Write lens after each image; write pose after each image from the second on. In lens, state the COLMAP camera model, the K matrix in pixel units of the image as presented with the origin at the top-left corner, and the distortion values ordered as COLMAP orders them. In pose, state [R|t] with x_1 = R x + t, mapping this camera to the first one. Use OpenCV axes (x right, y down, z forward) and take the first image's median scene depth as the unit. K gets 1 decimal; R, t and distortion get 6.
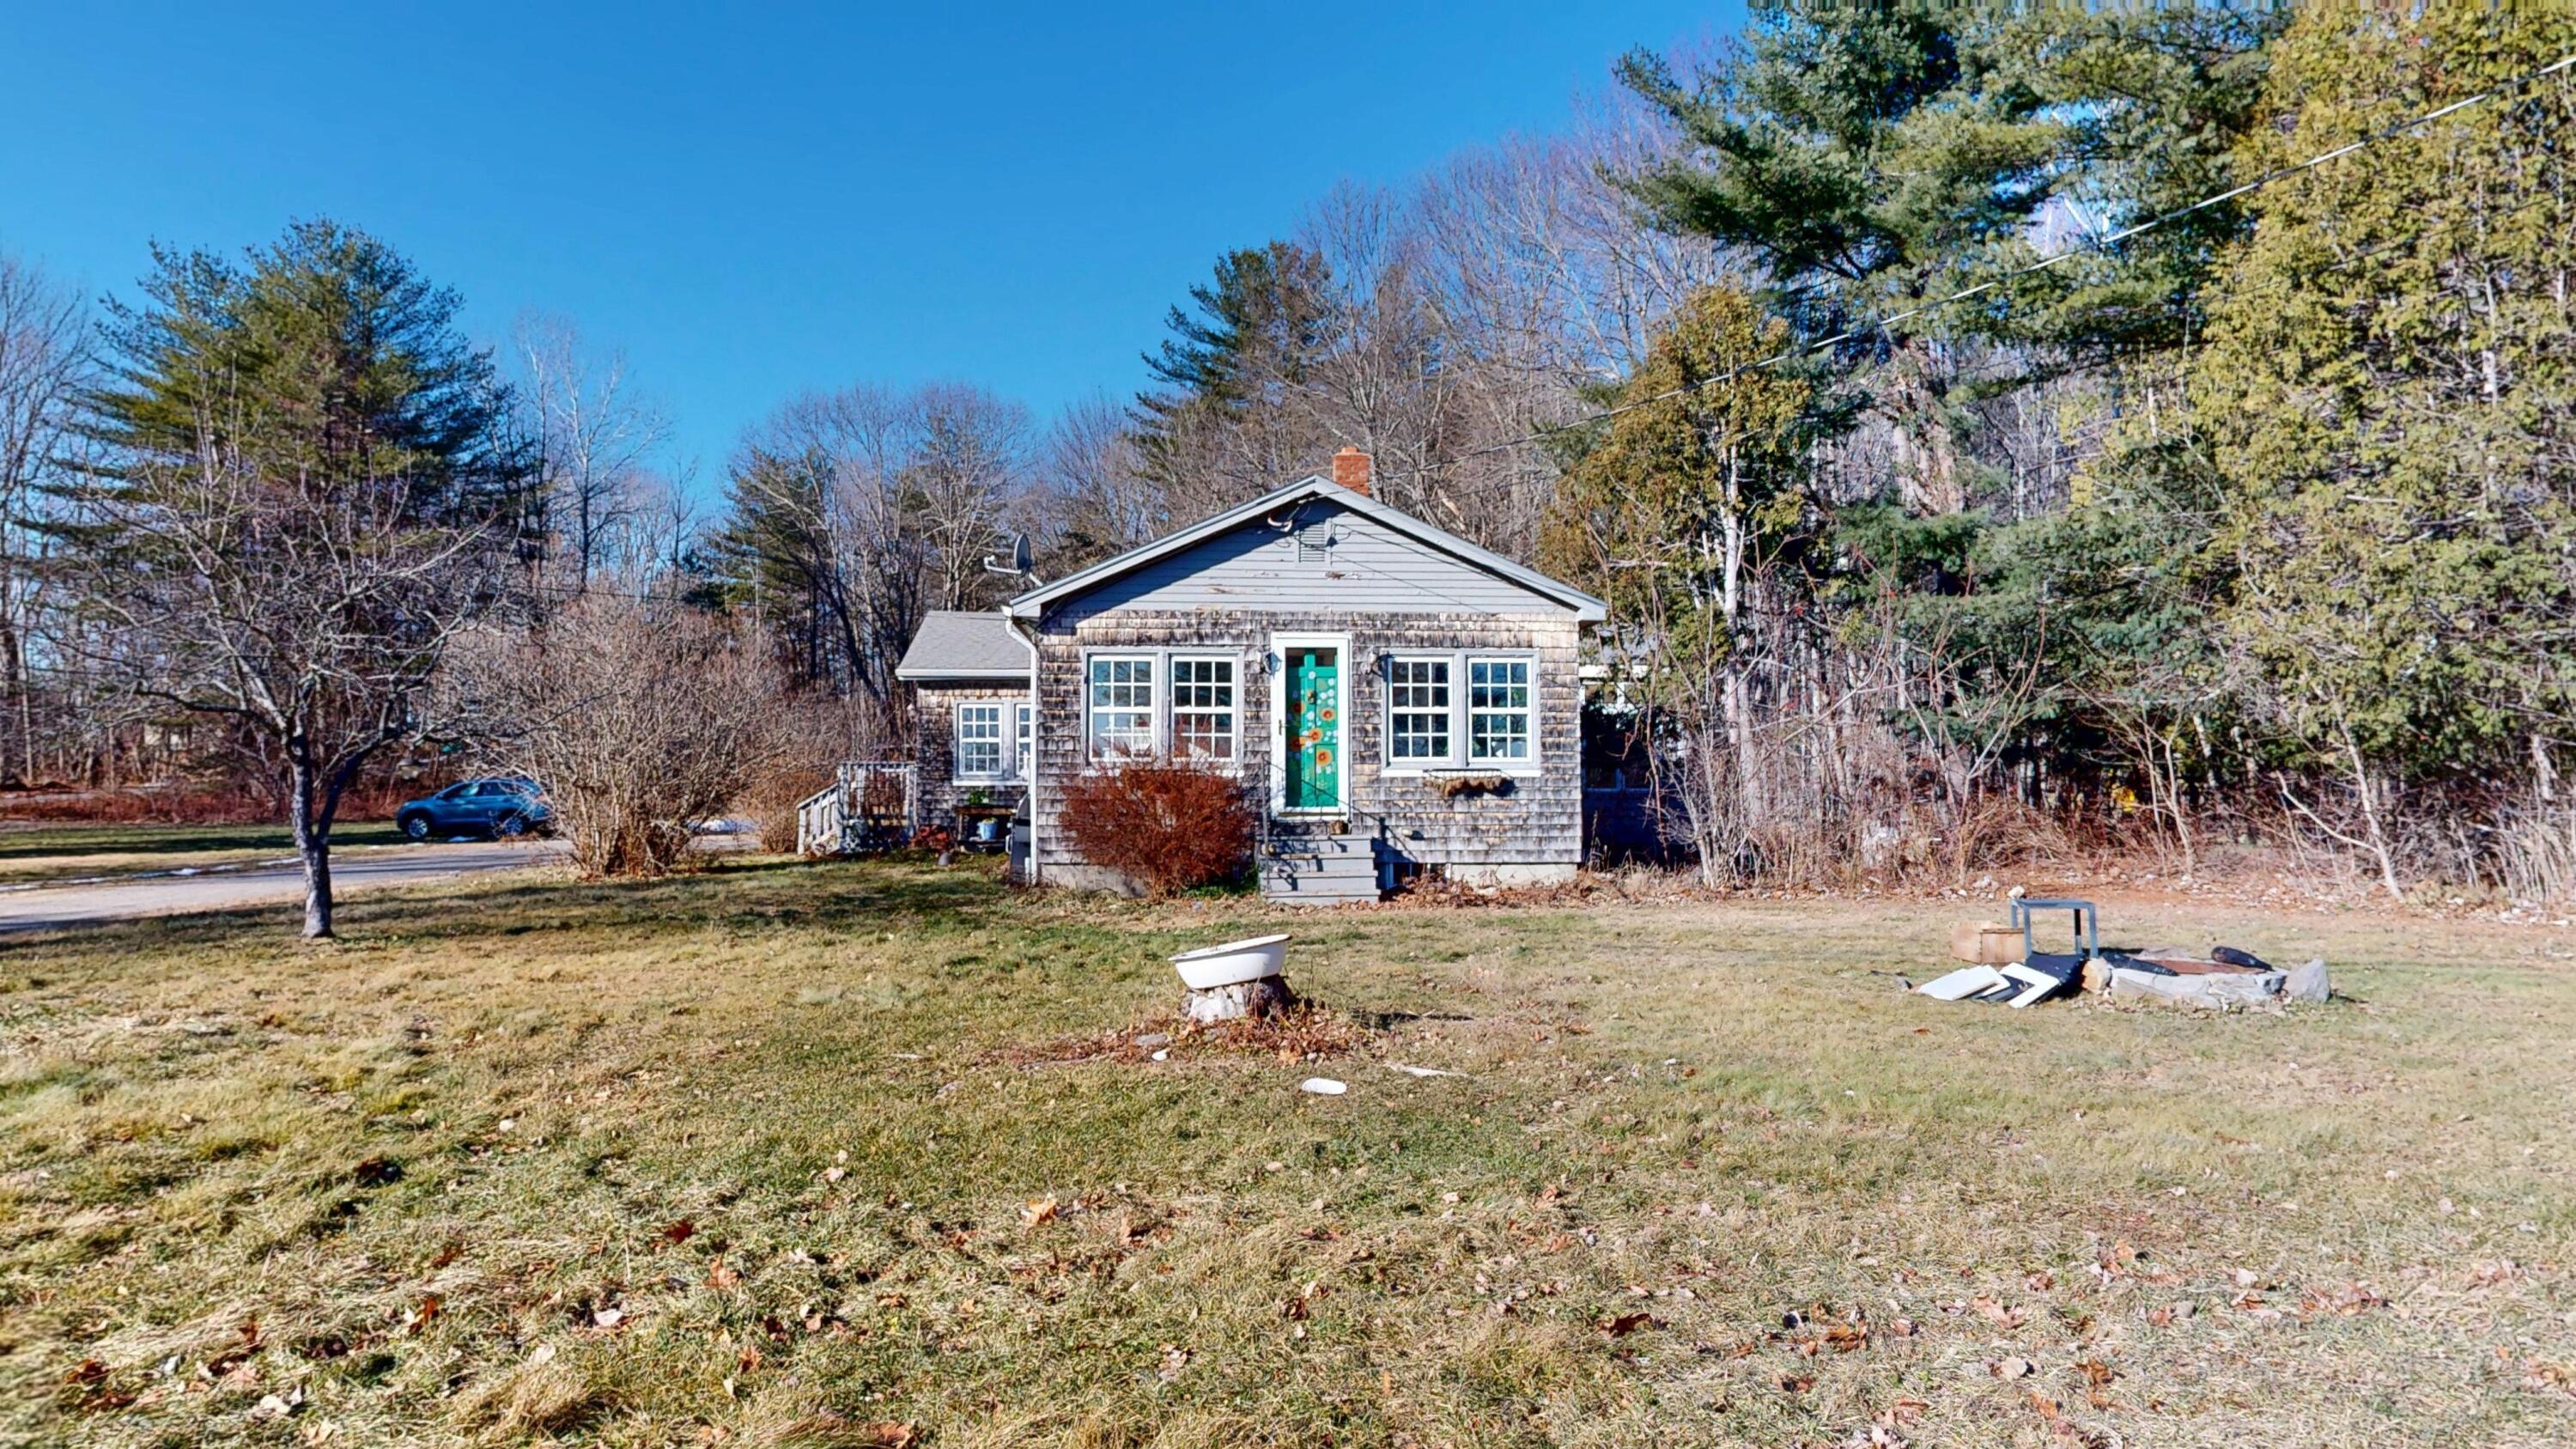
lens RADIAL K [[1587.0, 0, 1288.0], [0, 1587.0, 724.5], [0, 0, 1]] dist [-0.025007, -0.000368]
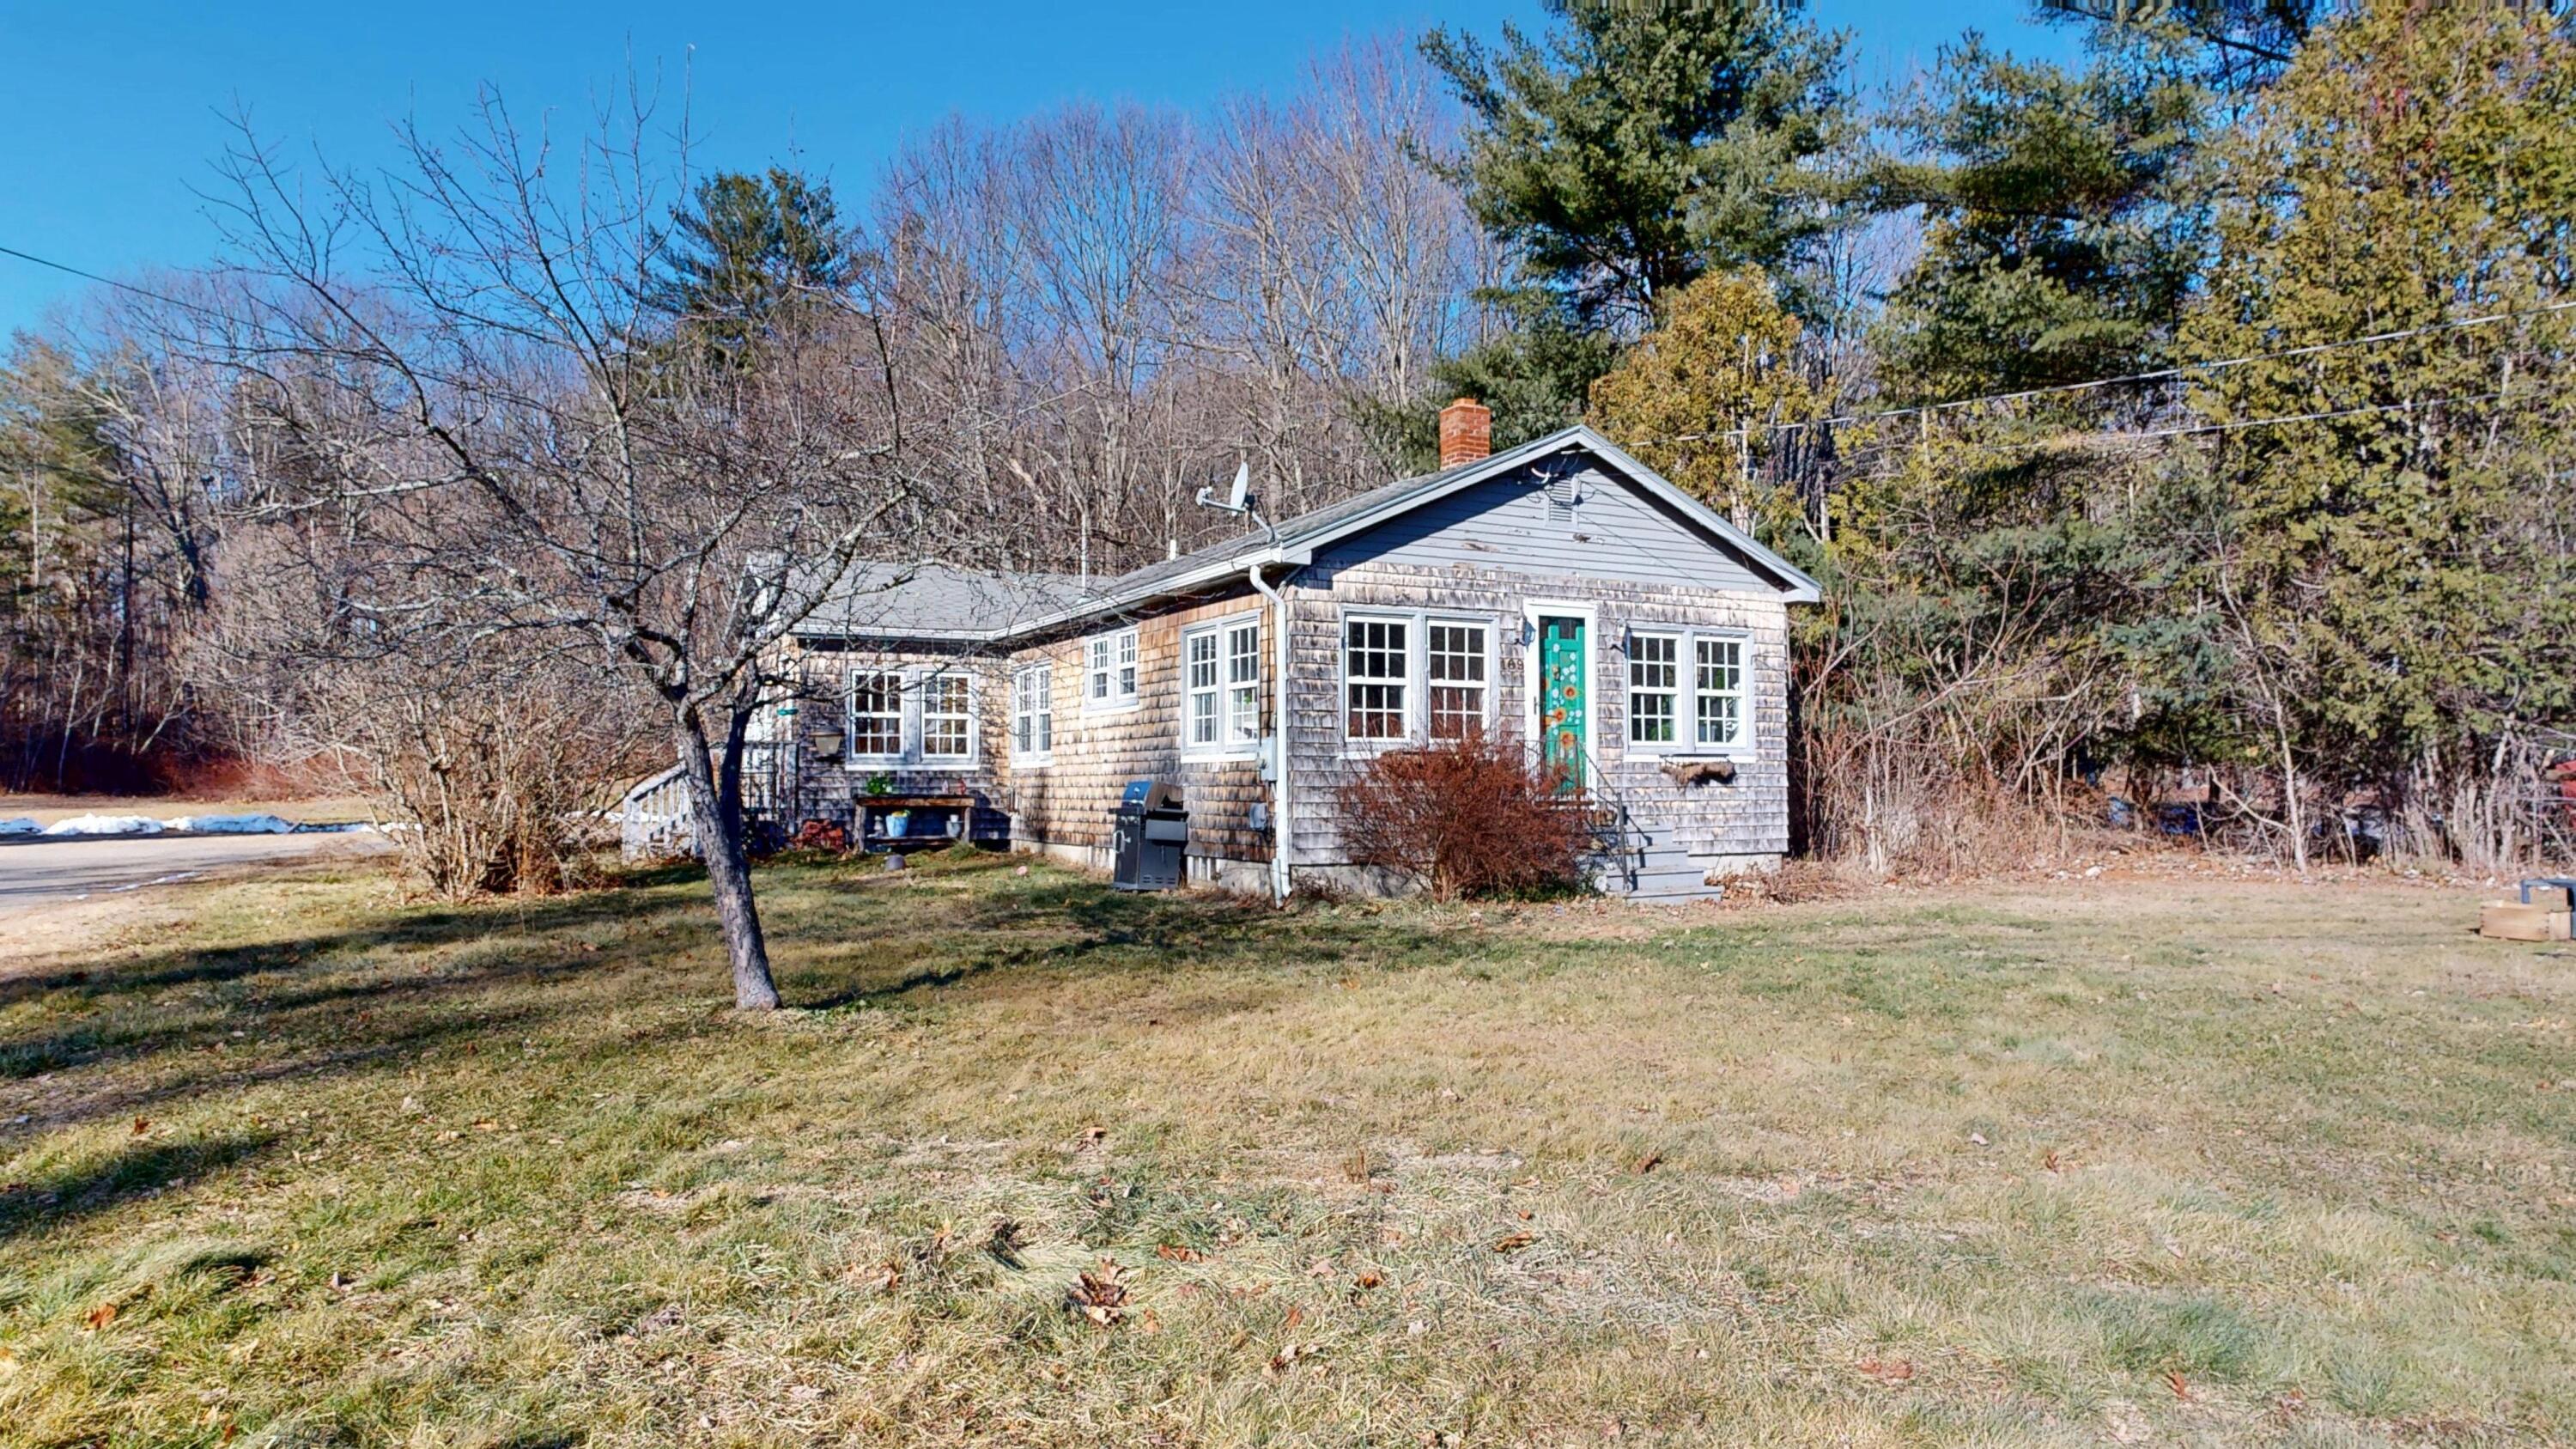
lens RADIAL K [[1587.0, 0, 1288.0], [0, 1587.0, 724.5], [0, 0, 1]] dist [-0.025007, -0.000368]
pose [[0.908222, 0.015868, 0.418187, -0.496081], [-0.018744, 0.999820, 0.002770, 0.012425], [-0.418068, -0.010355, 0.908357, 0.251624]]
